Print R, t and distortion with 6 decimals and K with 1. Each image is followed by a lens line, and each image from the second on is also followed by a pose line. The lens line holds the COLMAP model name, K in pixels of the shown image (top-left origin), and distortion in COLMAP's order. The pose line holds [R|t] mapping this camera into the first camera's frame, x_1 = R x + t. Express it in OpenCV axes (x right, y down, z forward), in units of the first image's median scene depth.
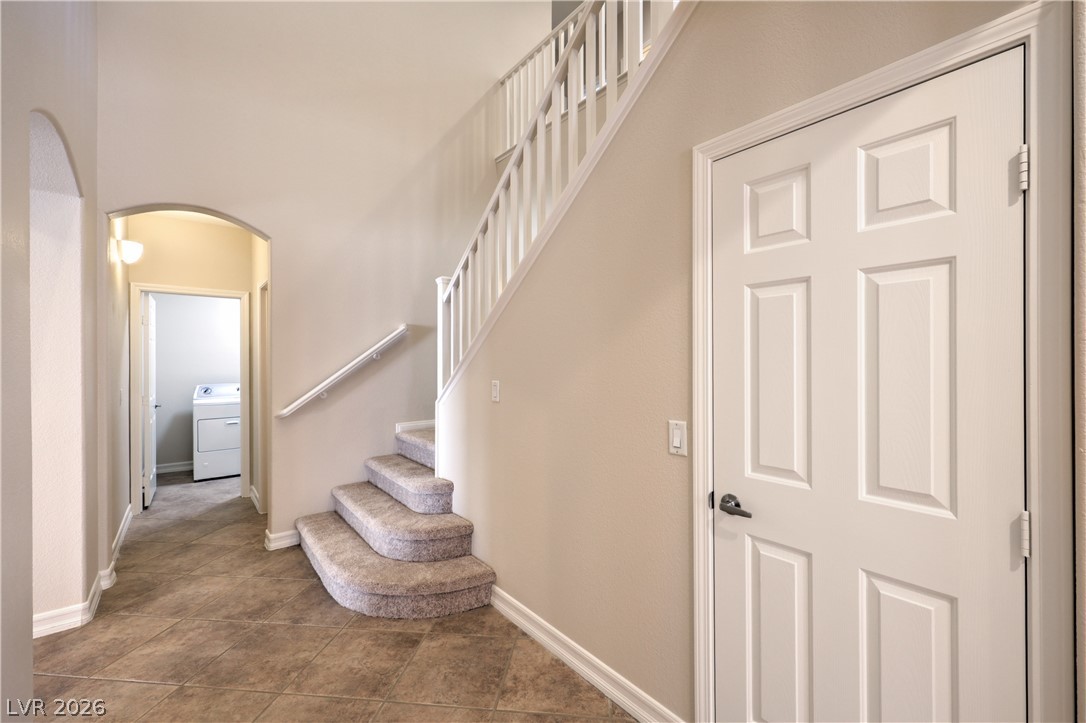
lens RADIAL K [[453.6, 0, 546.6], [0, 453.6, 358.7], [0, 0, 1]] dist [0.001590, -0.000223]
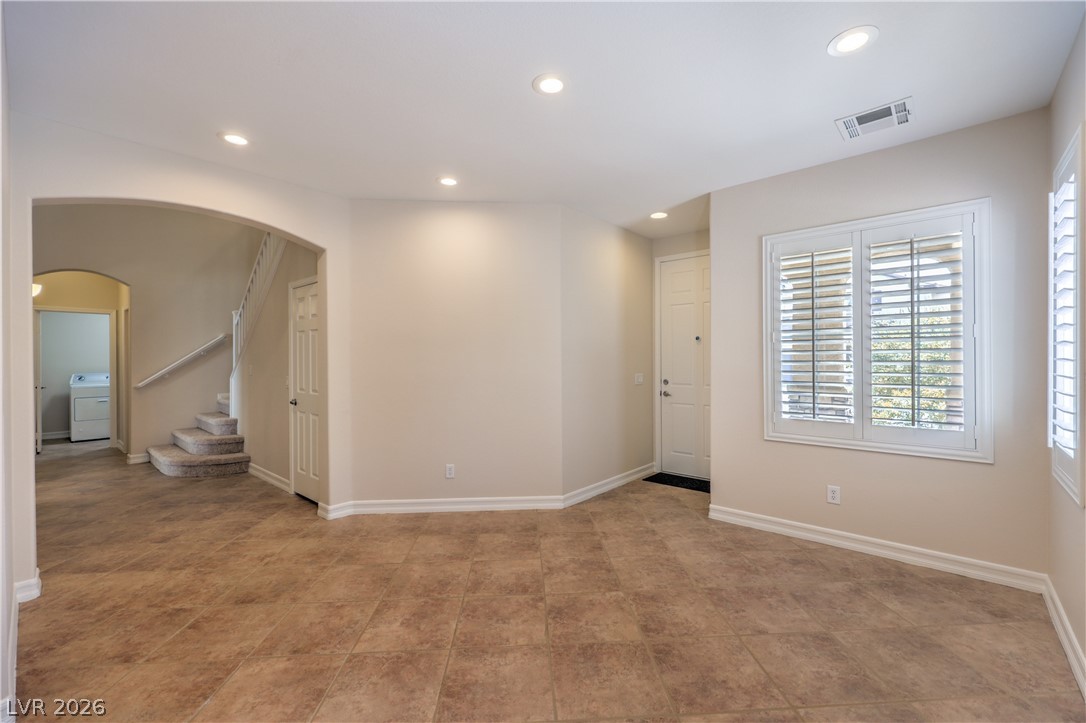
lens RADIAL K [[453.6, 0, 541.1], [0, 453.6, 358.0], [0, 0, 1]] dist [0.001590, -0.000223]
pose [[0.985769, 0.001549, 0.168097, 0.604328], [-0.002044, 0.999994, 0.002772, 0.005698], [-0.168092, -0.003076, 0.985766, -0.909888]]
